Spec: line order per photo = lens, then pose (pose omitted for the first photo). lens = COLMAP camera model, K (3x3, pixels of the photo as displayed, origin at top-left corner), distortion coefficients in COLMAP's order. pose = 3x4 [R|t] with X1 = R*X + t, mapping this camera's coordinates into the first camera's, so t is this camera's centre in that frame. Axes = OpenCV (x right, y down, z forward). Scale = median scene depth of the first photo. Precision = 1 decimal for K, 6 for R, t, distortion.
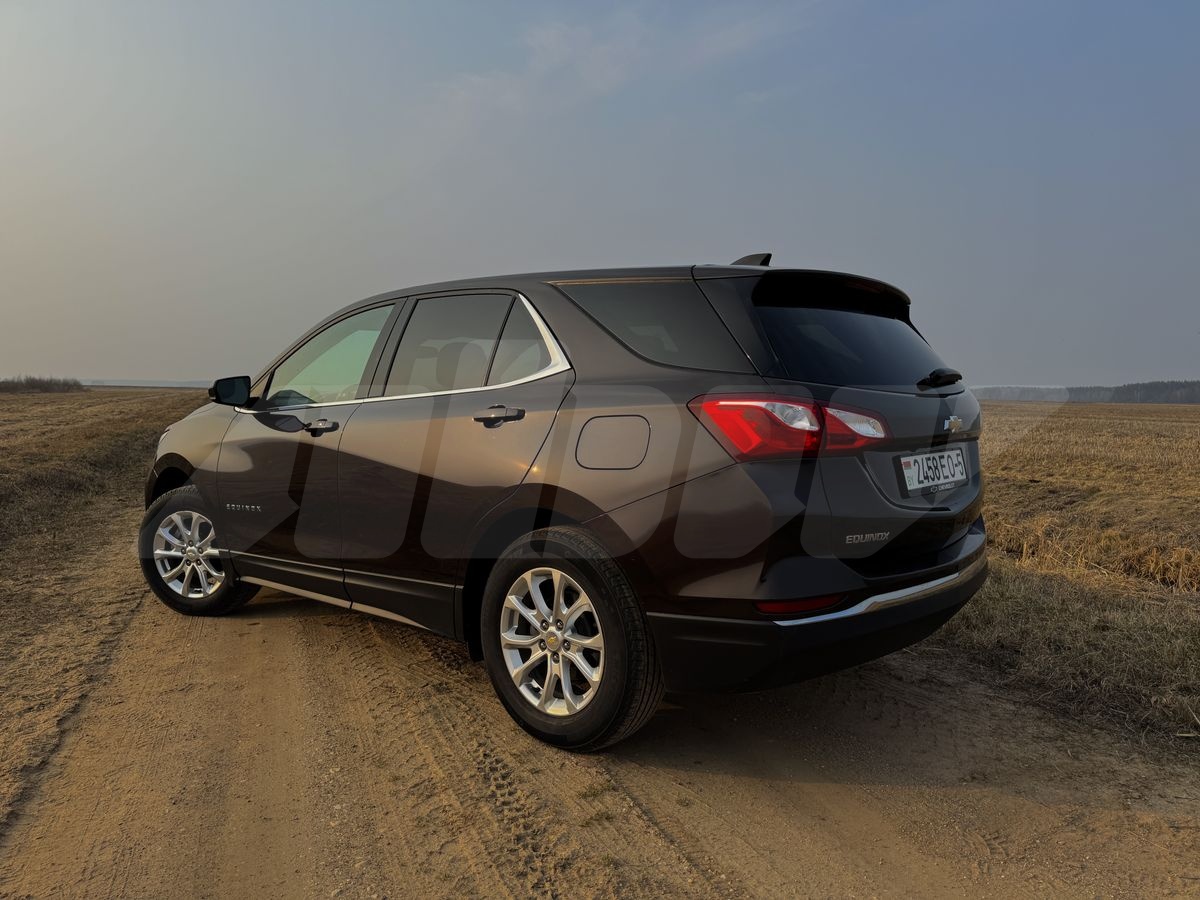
lens RADIAL K [[847.8, 0, 601.7], [0, 847.8, 450.8], [0, 0, 1]] dist [0.061047, -0.072485]
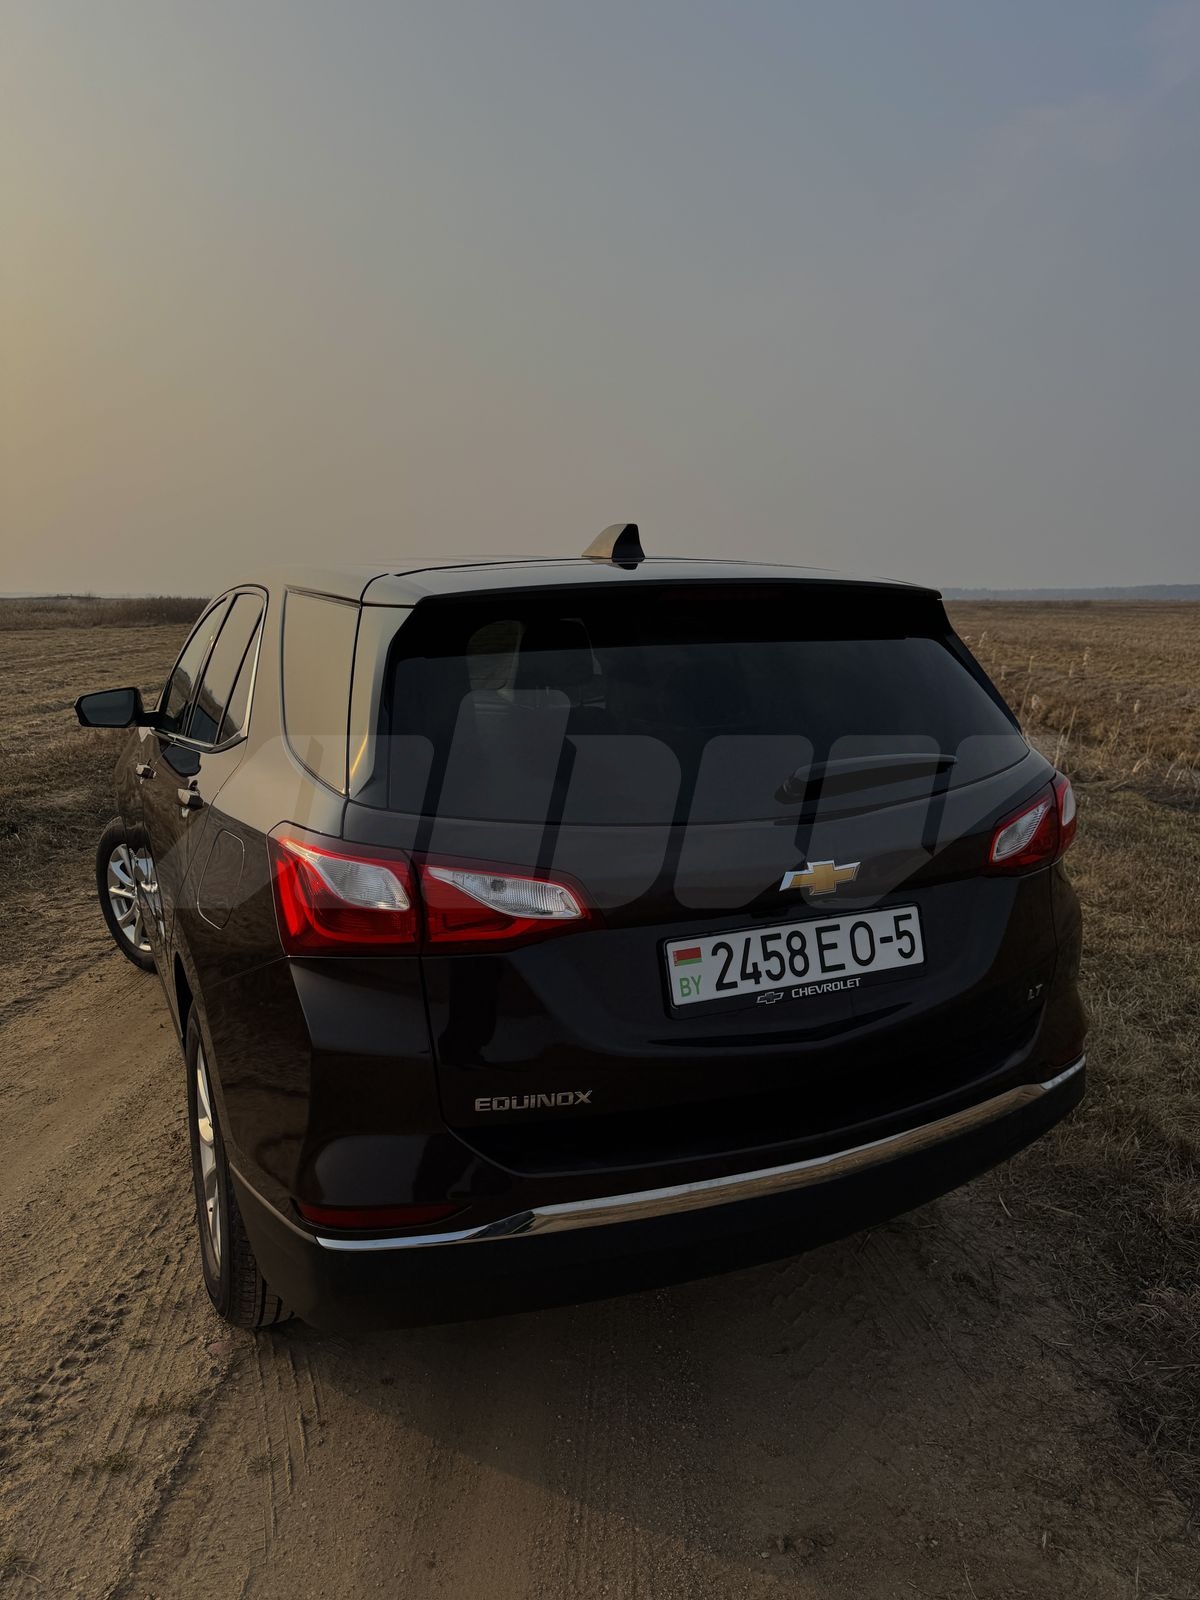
lens RADIAL K [[1130.4, 0, 588.5], [0, 1130.4, 805.9], [0, 0, 1]] dist [0.061047, -0.072485]
pose [[0.912847, 0.051836, -0.404997, 0.537373], [-0.005828, 0.993461, 0.114019, -0.142527], [0.408259, -0.101722, 0.907181, 0.325930]]
